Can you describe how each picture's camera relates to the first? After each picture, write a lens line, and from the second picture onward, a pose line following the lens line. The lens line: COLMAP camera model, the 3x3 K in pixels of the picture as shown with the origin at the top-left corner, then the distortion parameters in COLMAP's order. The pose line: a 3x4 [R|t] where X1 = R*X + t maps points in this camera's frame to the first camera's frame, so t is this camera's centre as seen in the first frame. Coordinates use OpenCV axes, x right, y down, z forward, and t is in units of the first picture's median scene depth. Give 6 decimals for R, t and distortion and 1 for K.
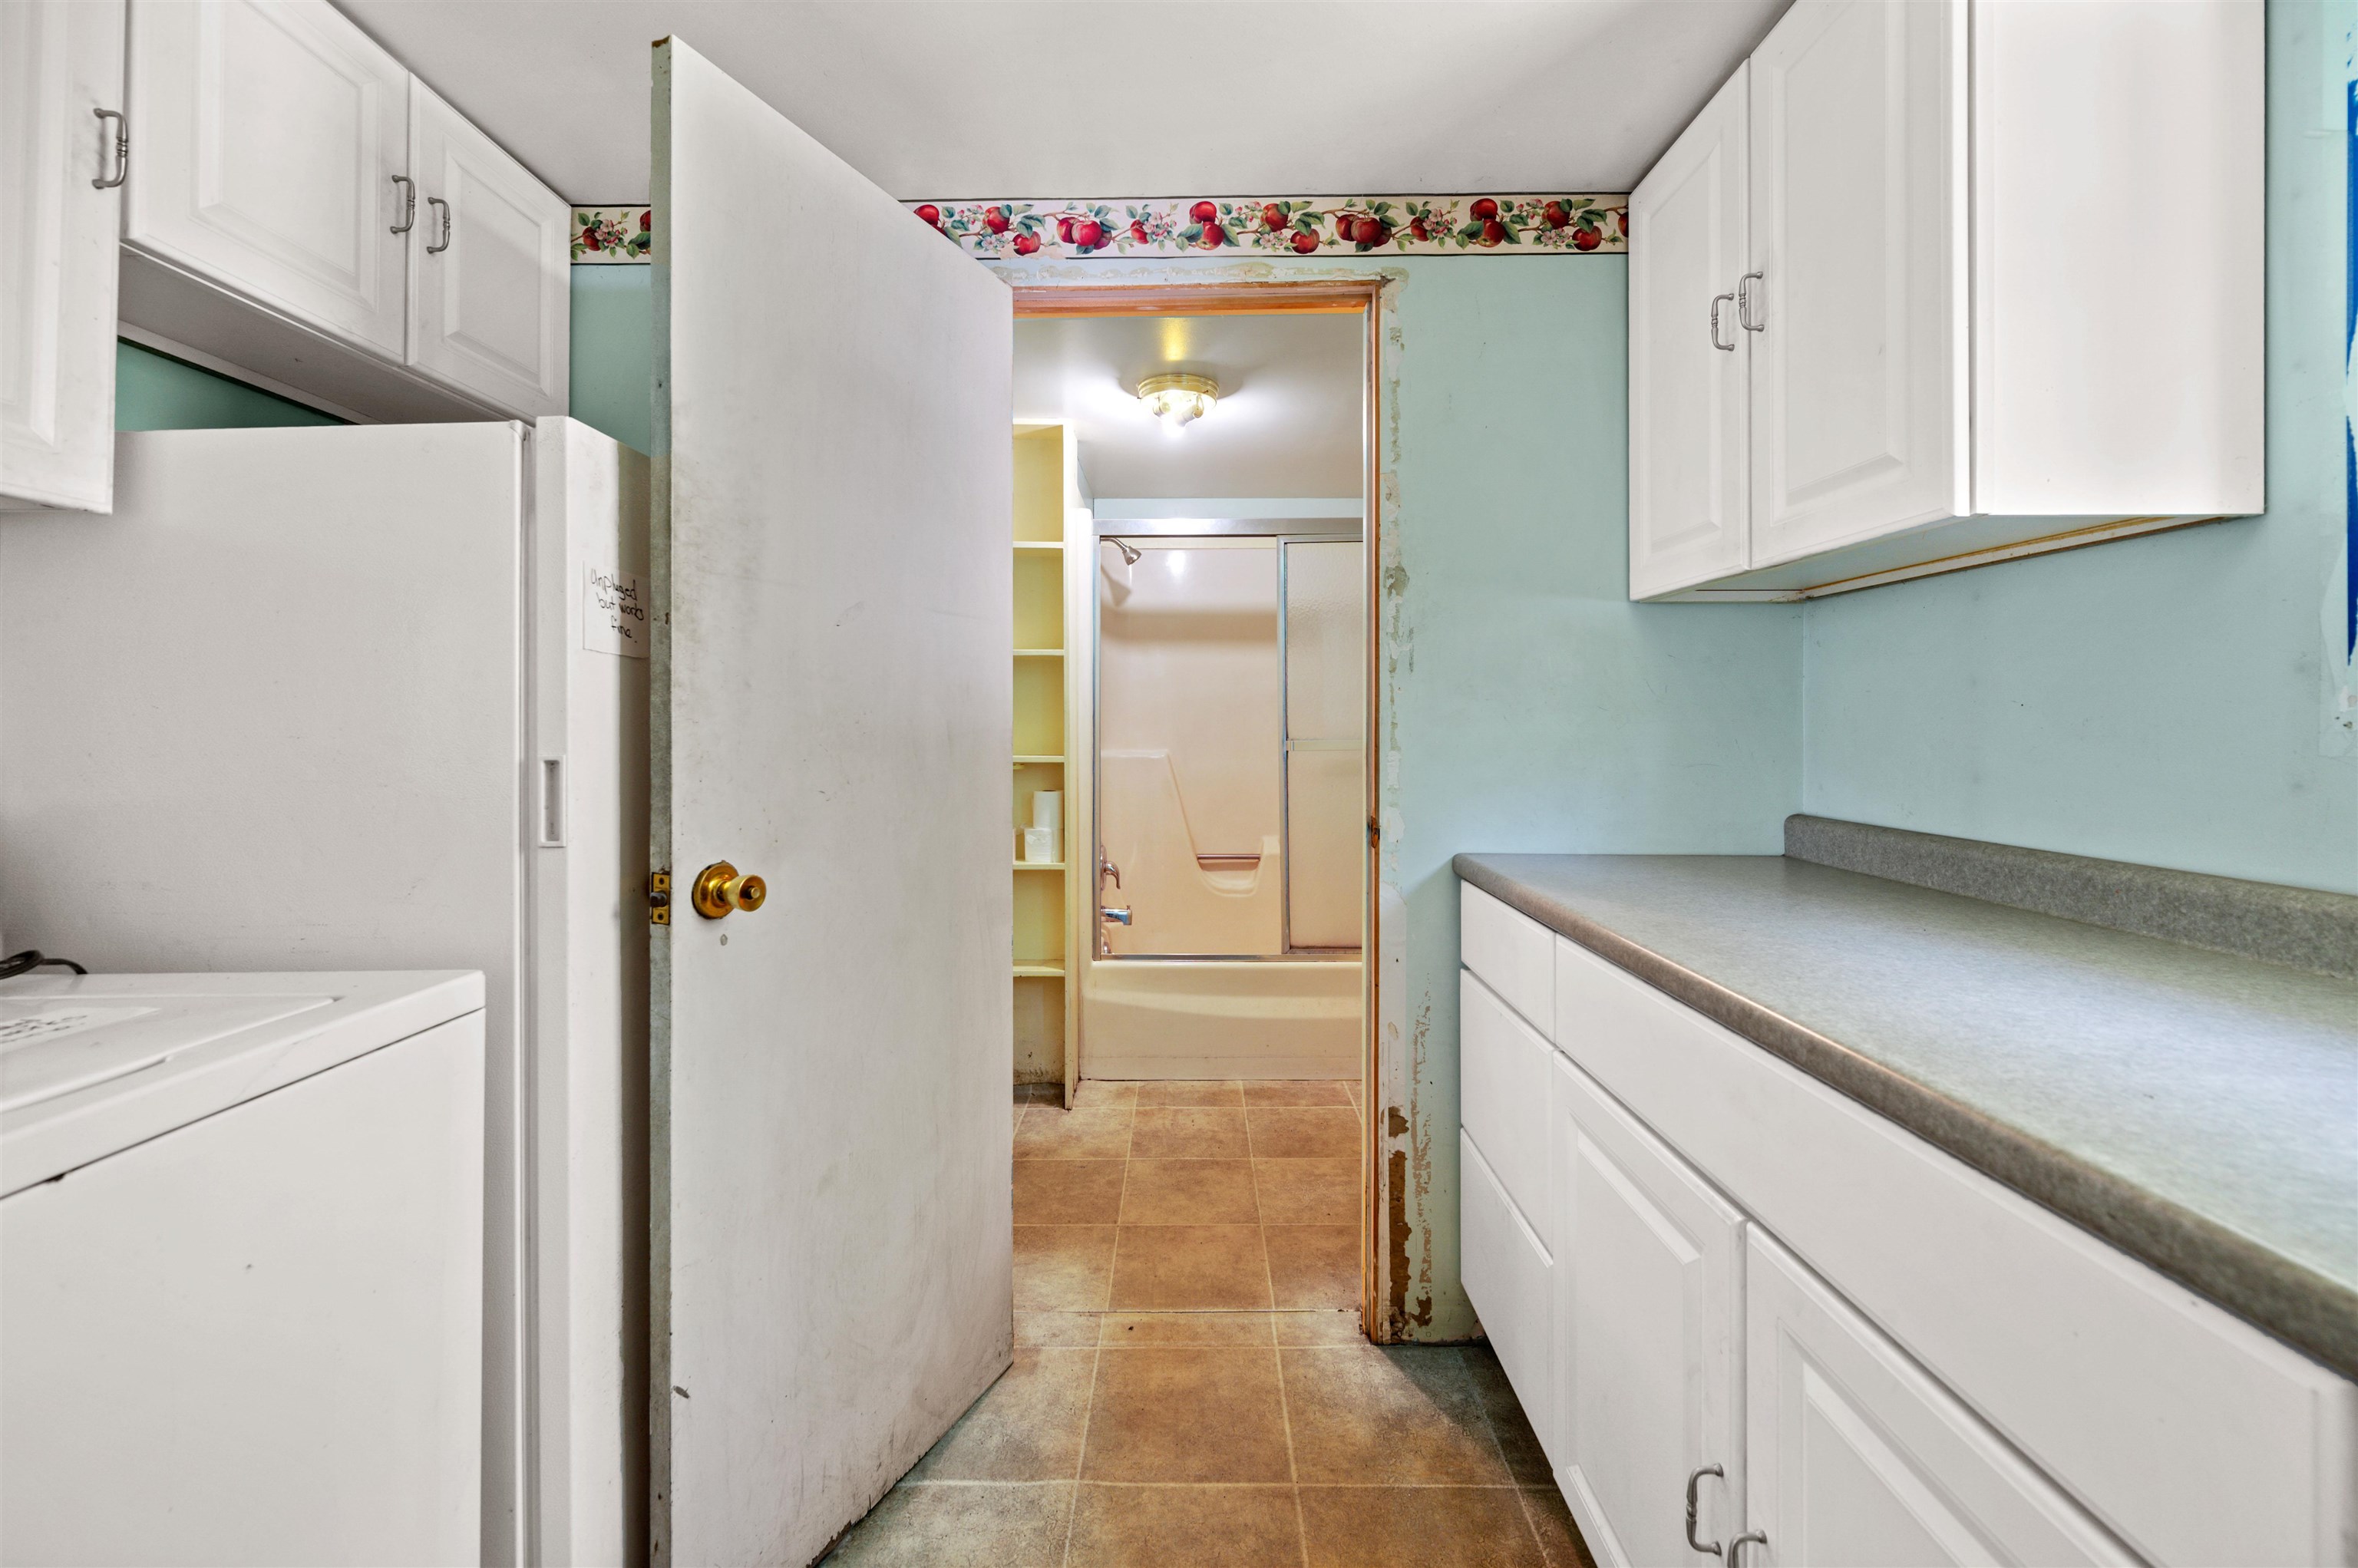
lens RADIAL K [[951.6, 0, 1178.6], [0, 951.6, 720.0], [0, 0, 1]] dist [0.001152, 0.000355]
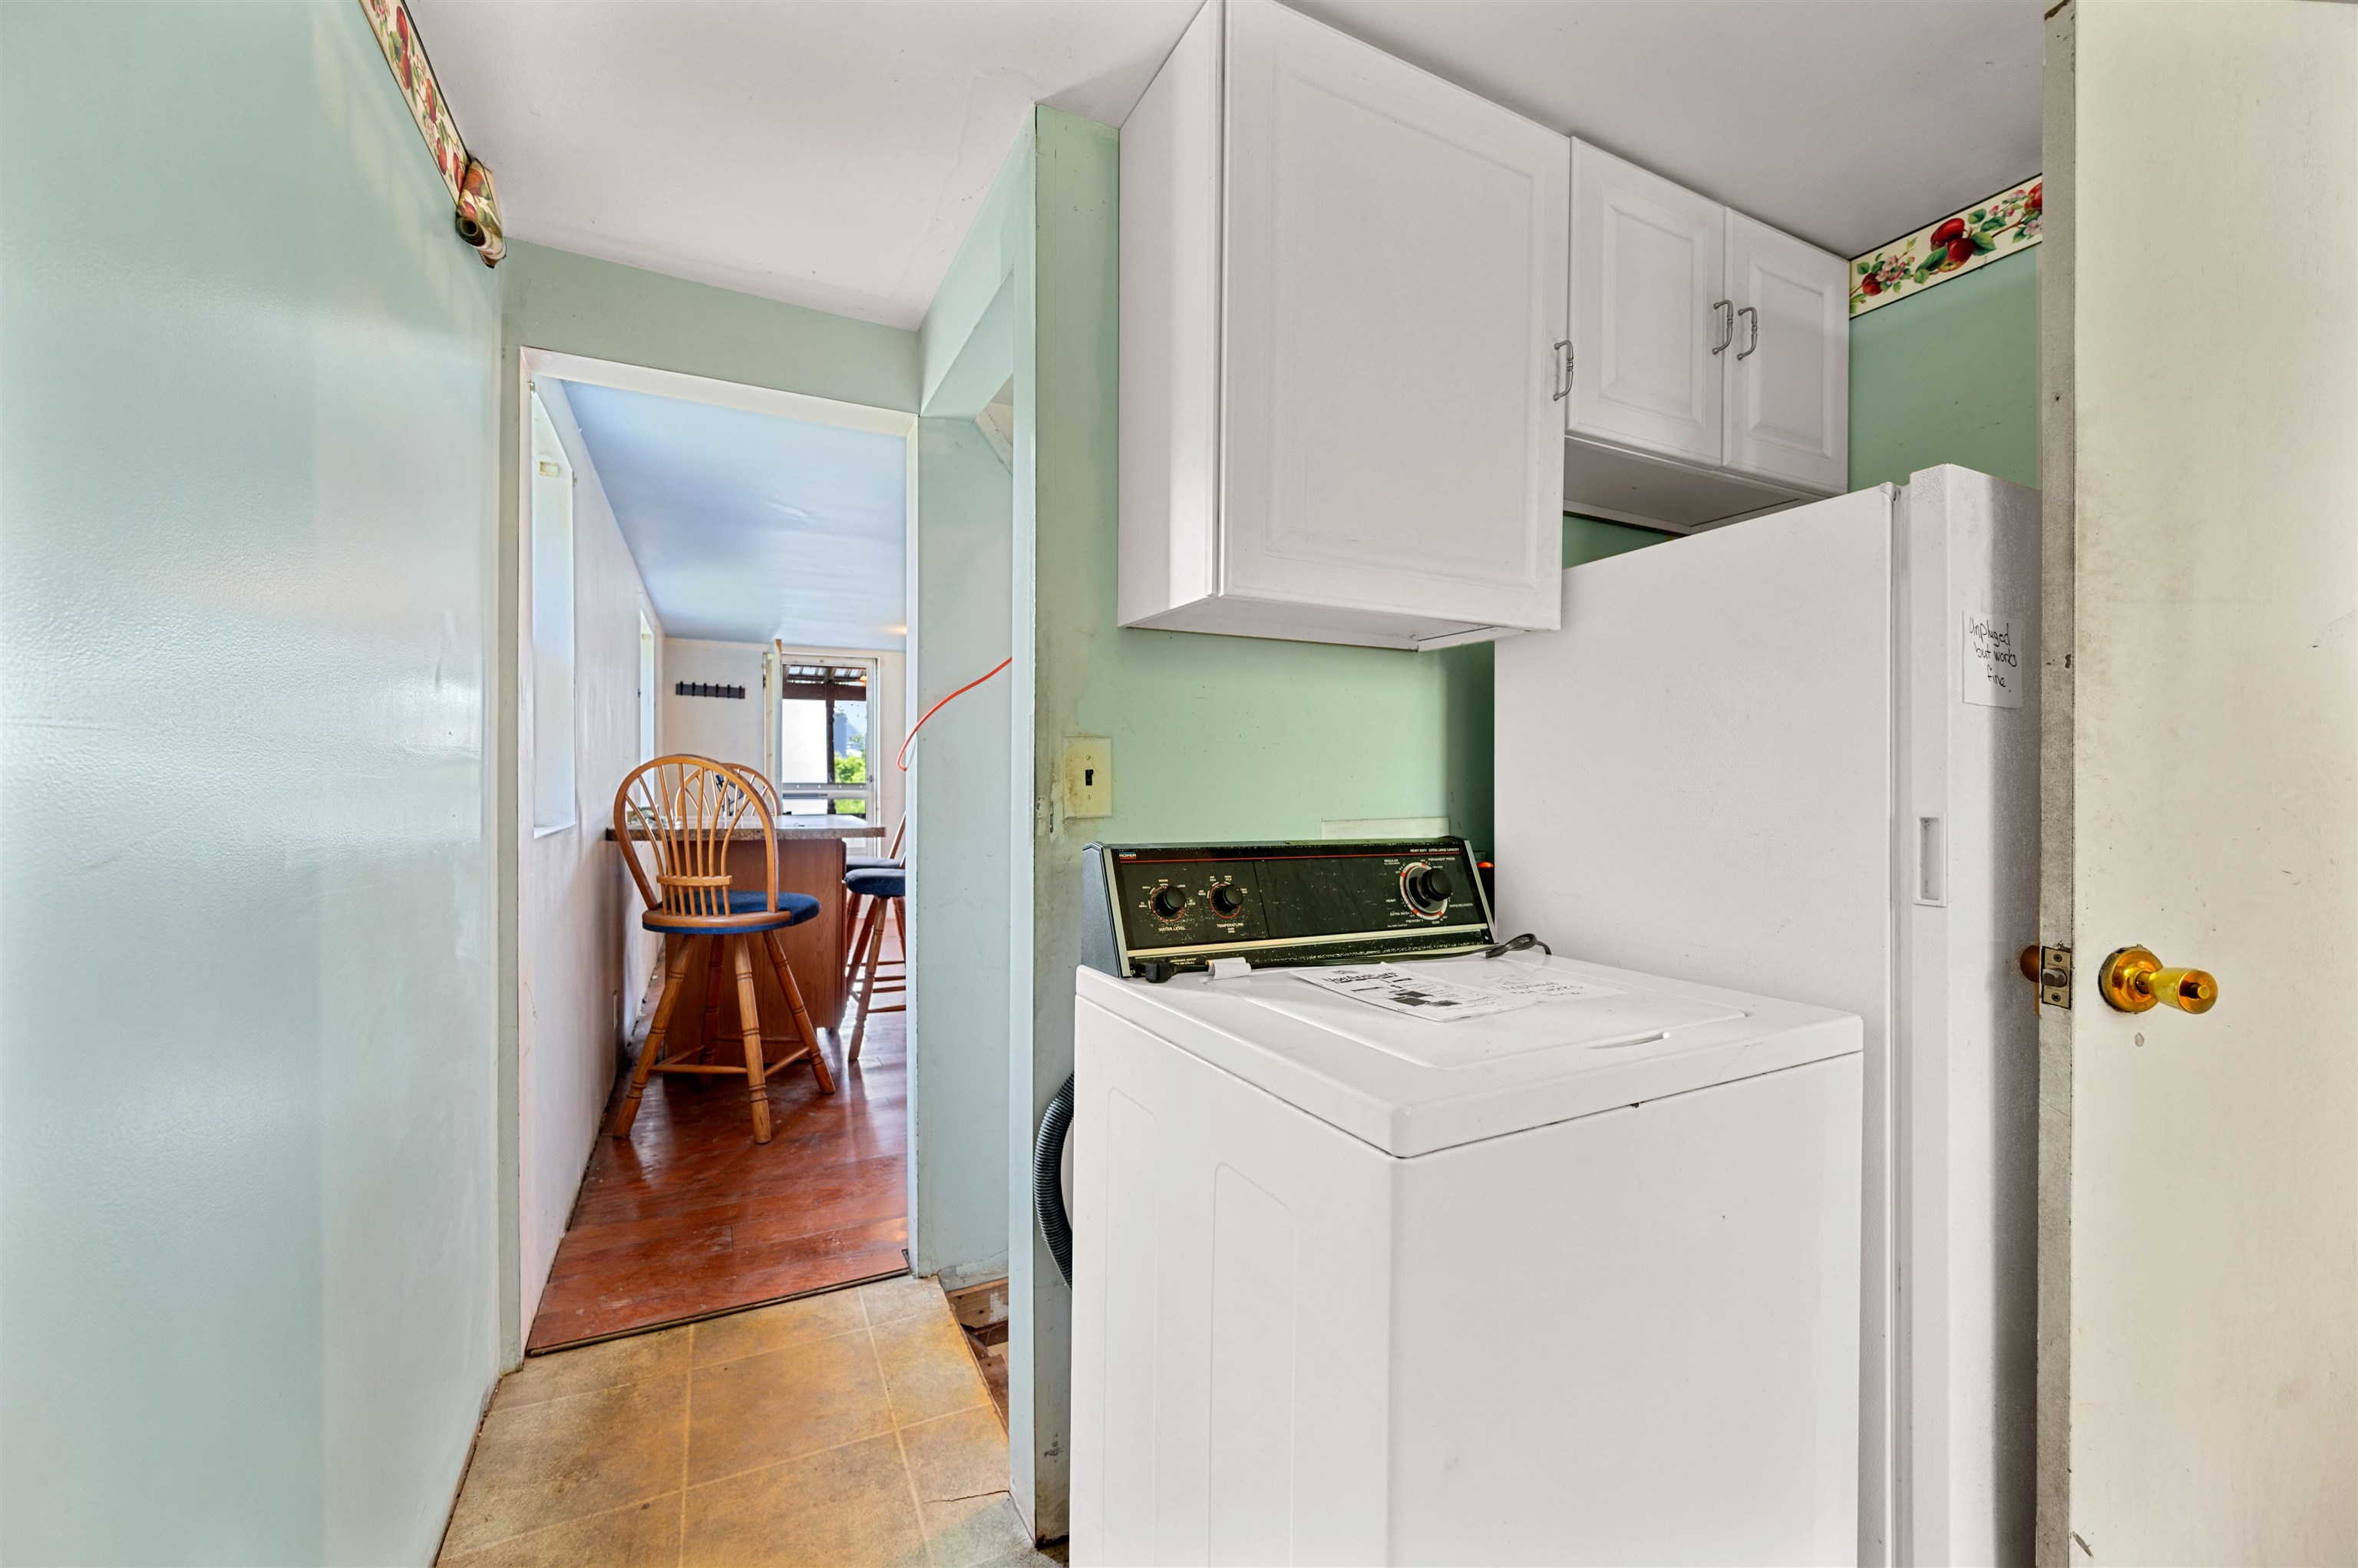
lens RADIAL K [[932.0, 0, 1179.0], [0, 932.0, 784.0], [0, 0, 1]] dist [0.000524, -0.000139]
pose [[0.468839, 0.005942, -0.883264, -0.159668], [0.003856, 0.999954, 0.008774, -0.003836], [0.883275, -0.007520, 0.468795, -0.131208]]
